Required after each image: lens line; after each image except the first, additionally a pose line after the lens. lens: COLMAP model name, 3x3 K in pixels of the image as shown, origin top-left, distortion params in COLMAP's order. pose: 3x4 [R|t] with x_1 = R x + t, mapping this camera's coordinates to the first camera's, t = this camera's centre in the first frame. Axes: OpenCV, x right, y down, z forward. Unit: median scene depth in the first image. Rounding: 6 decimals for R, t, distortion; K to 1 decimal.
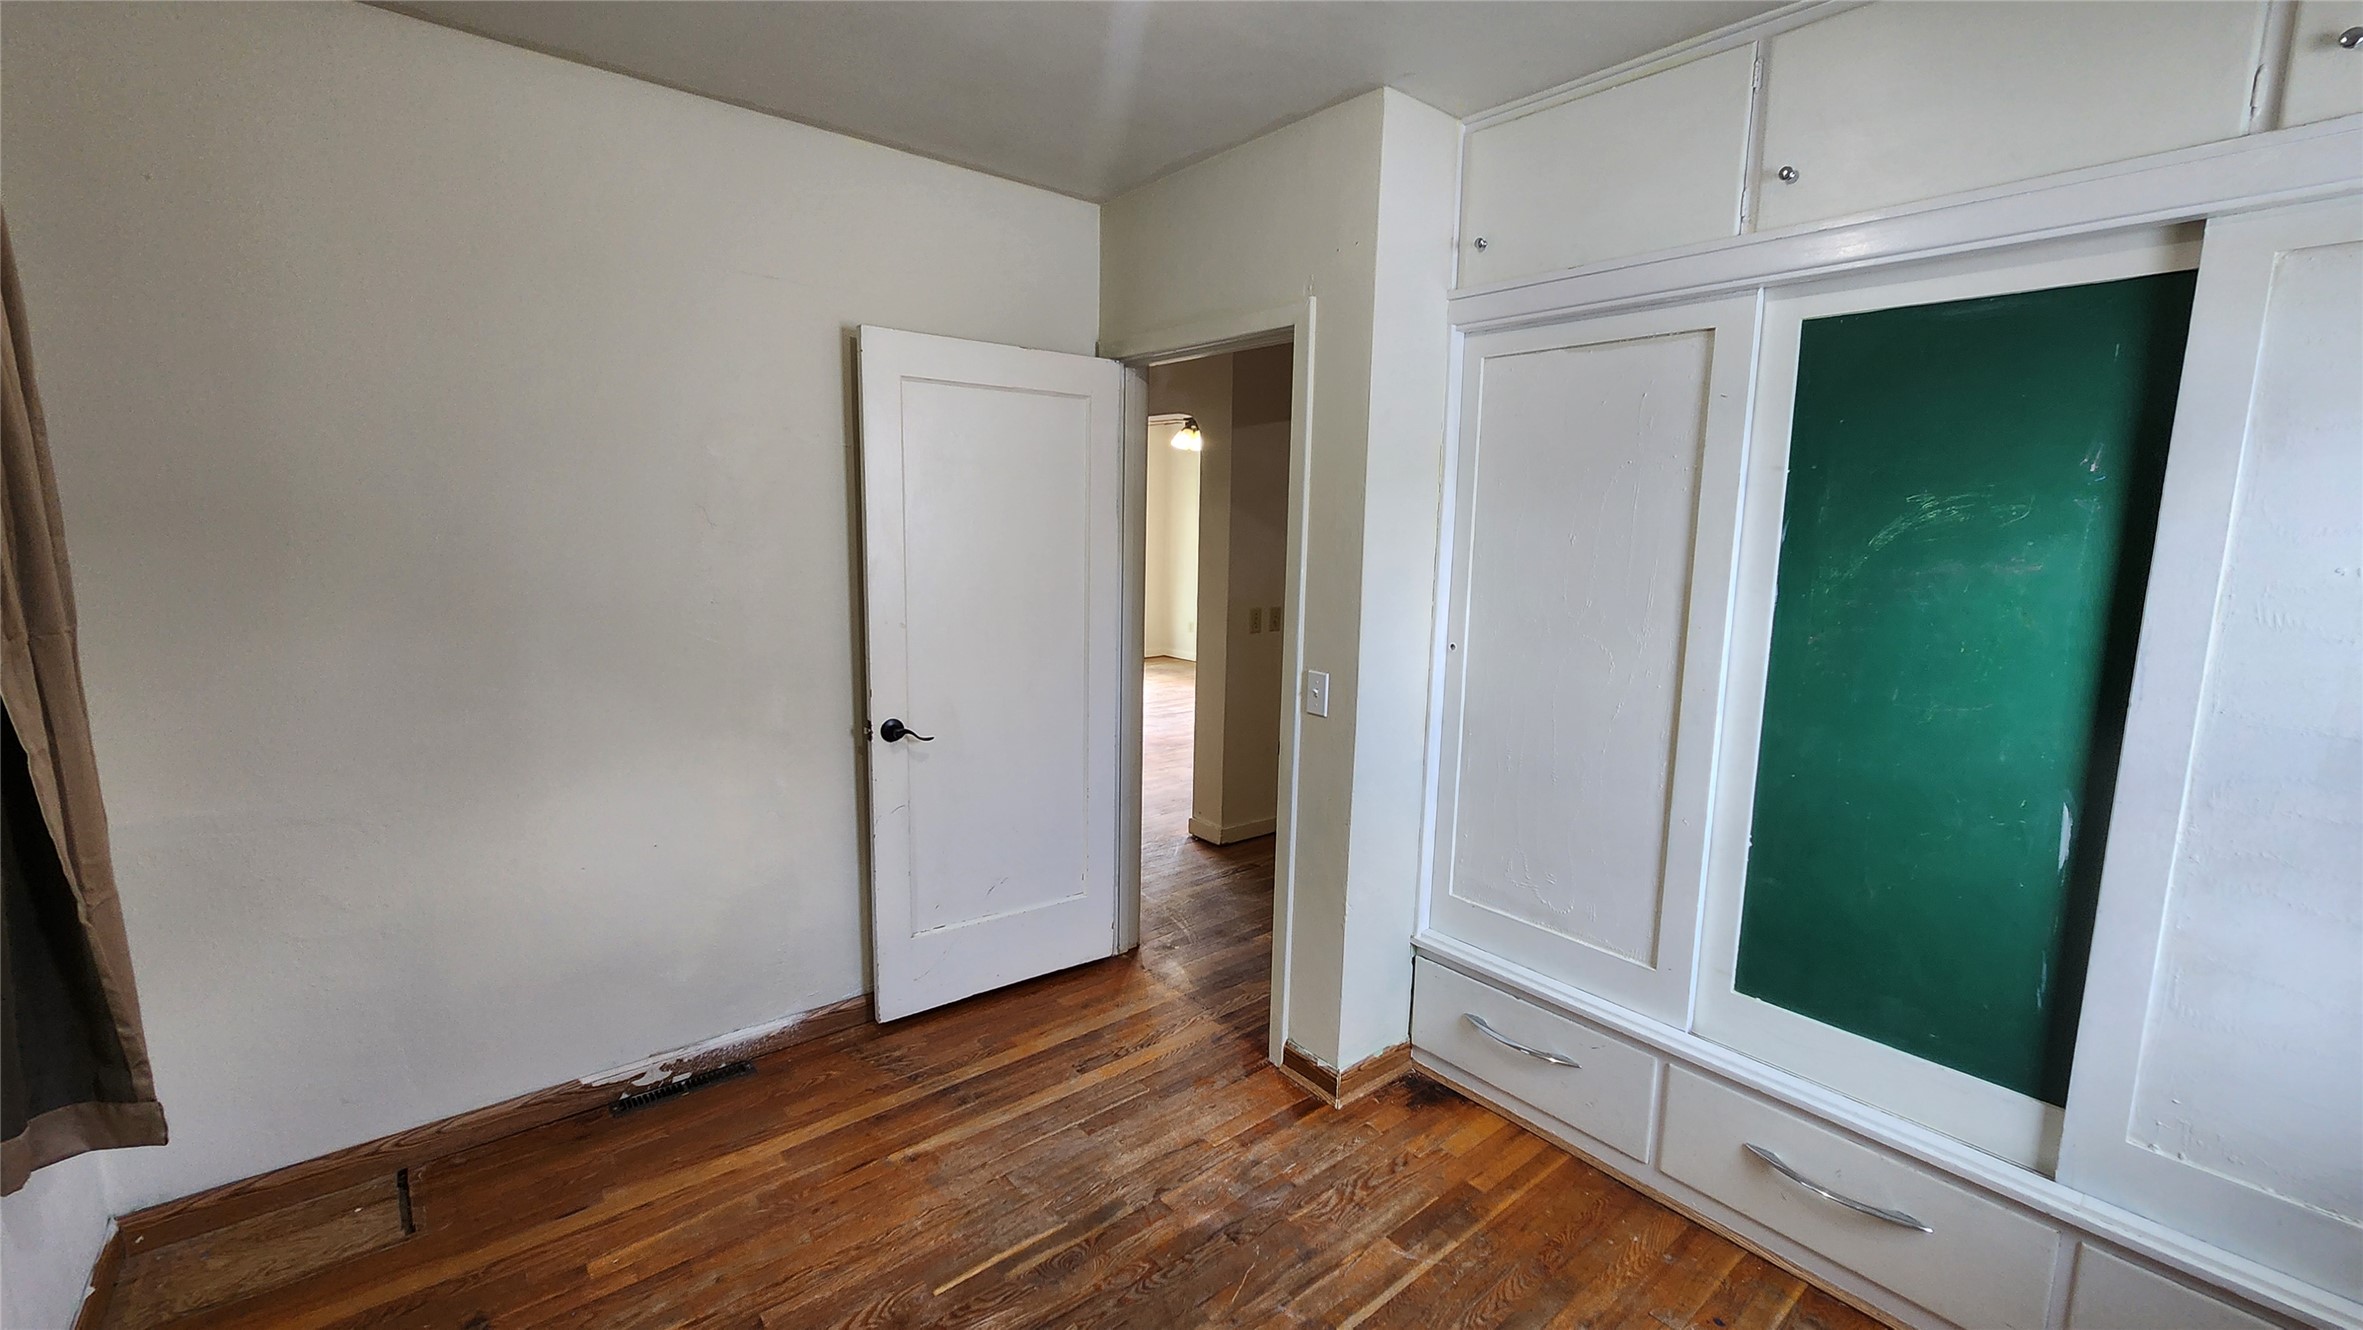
lens RADIAL K [[962.1, 0, 1223.4], [0, 962.1, 663.4], [0, 0, 1]] dist [0.001428, -0.000548]
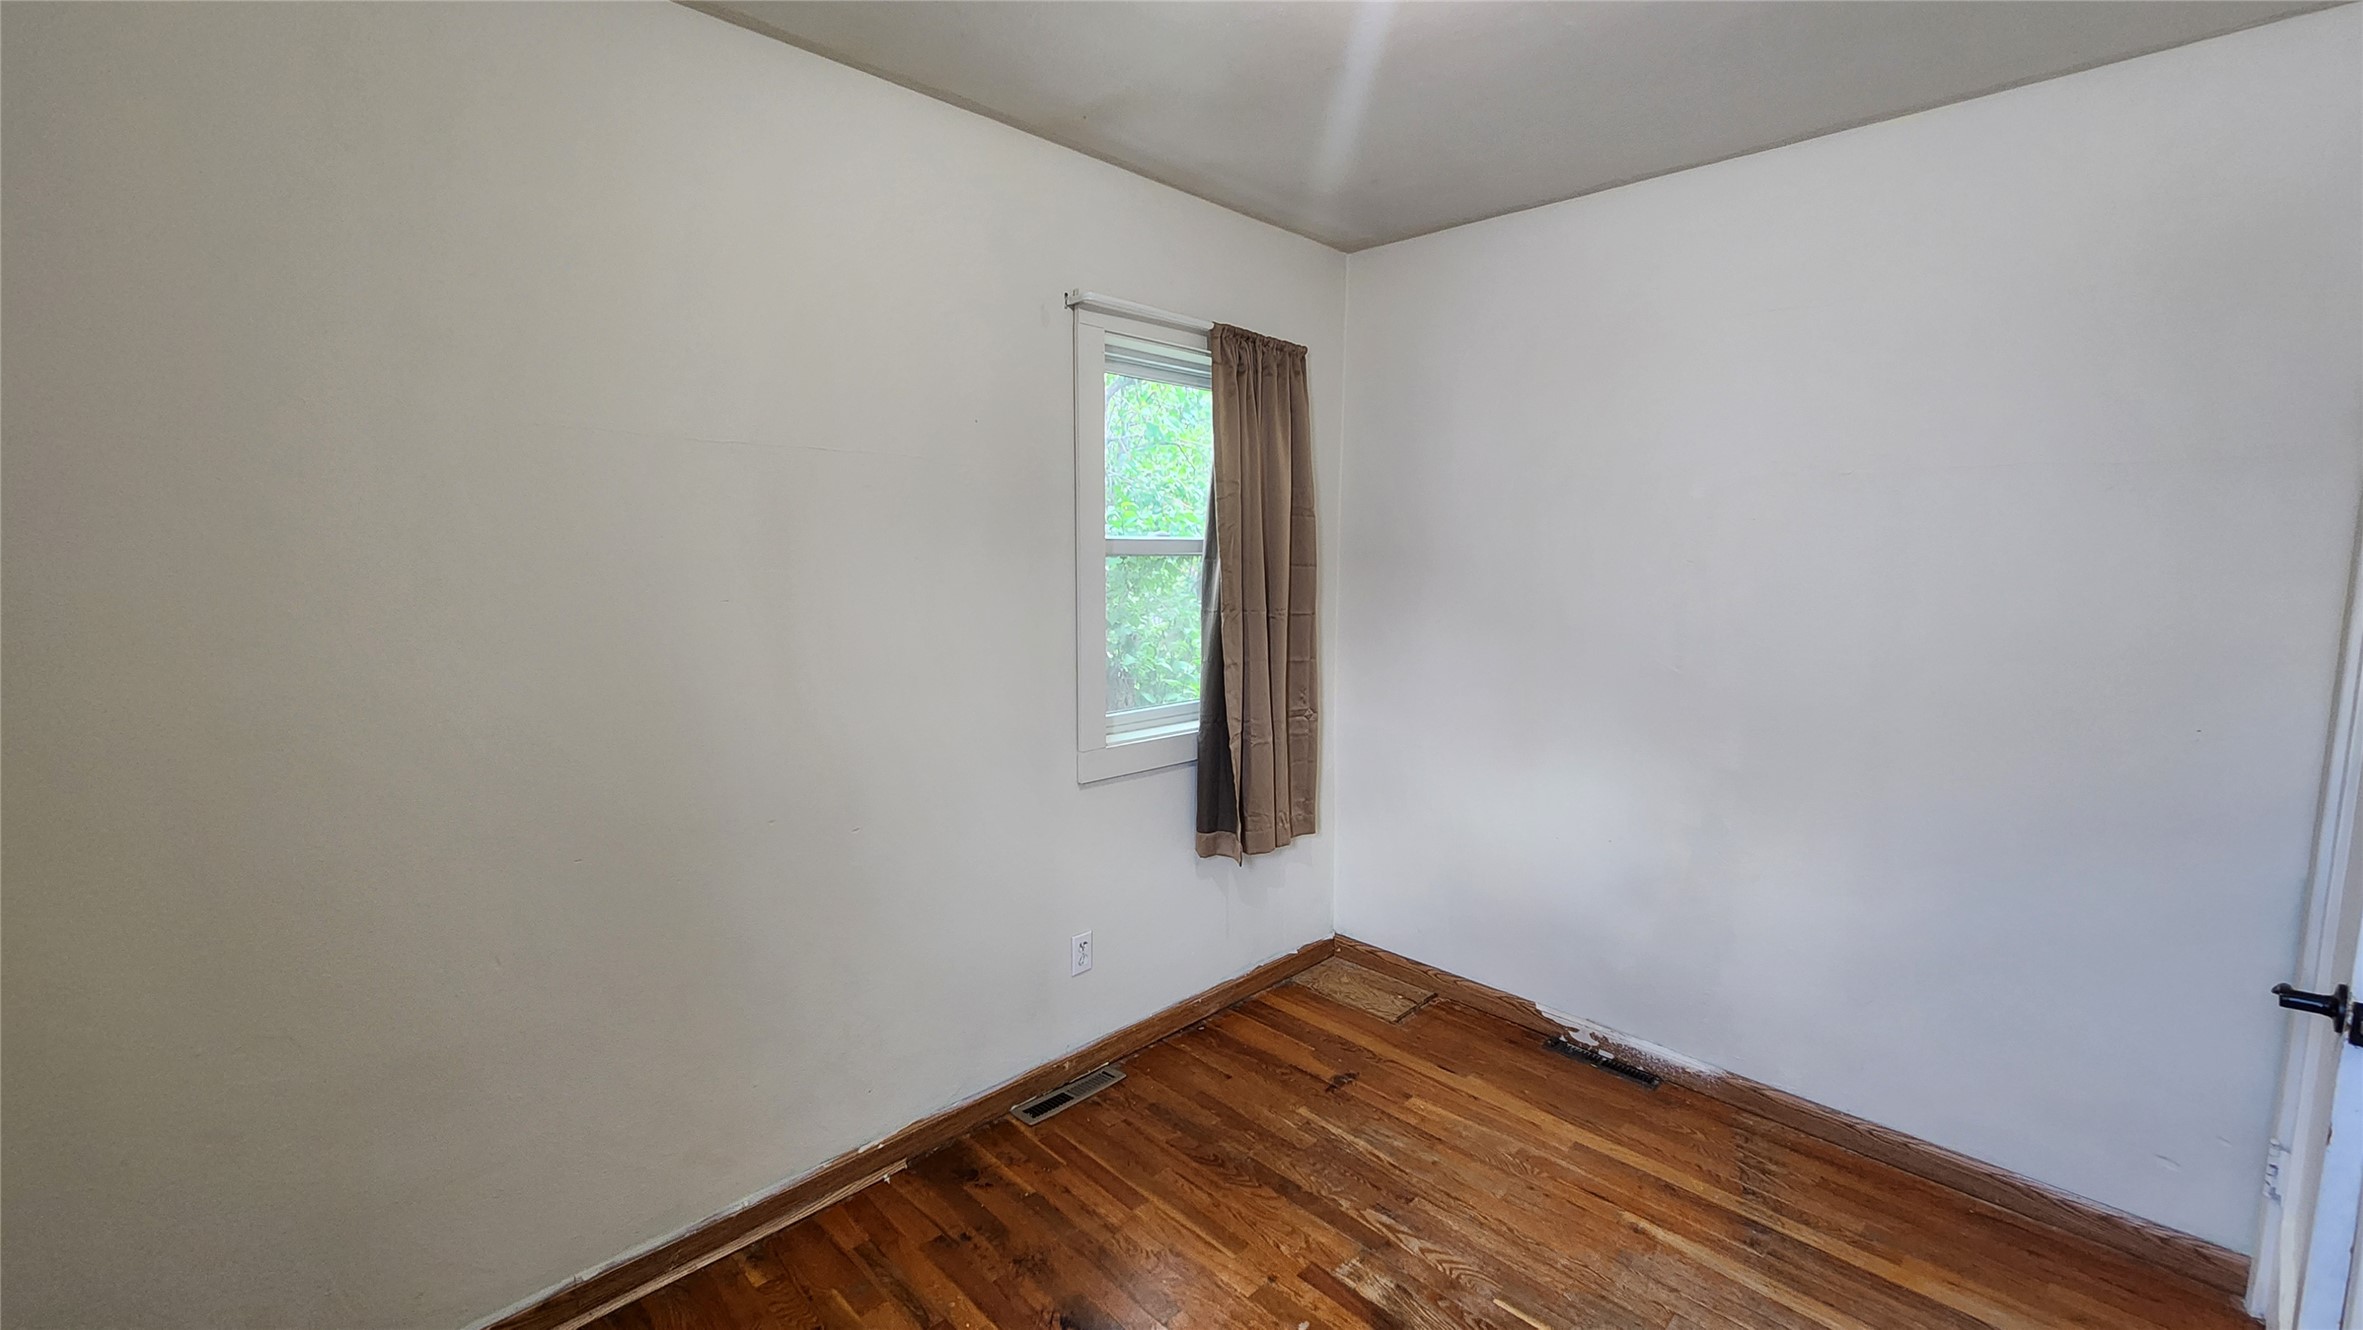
lens RADIAL K [[962.1, 0, 1190.4], [0, 962.1, 662.9], [0, 0, 1]] dist [0.001428, -0.000548]
pose [[0.069404, 0.094202, -0.993131, 0.557904], [-0.148106, 0.985472, 0.083125, -0.043800], [0.986533, 0.141320, 0.082348, 0.445645]]
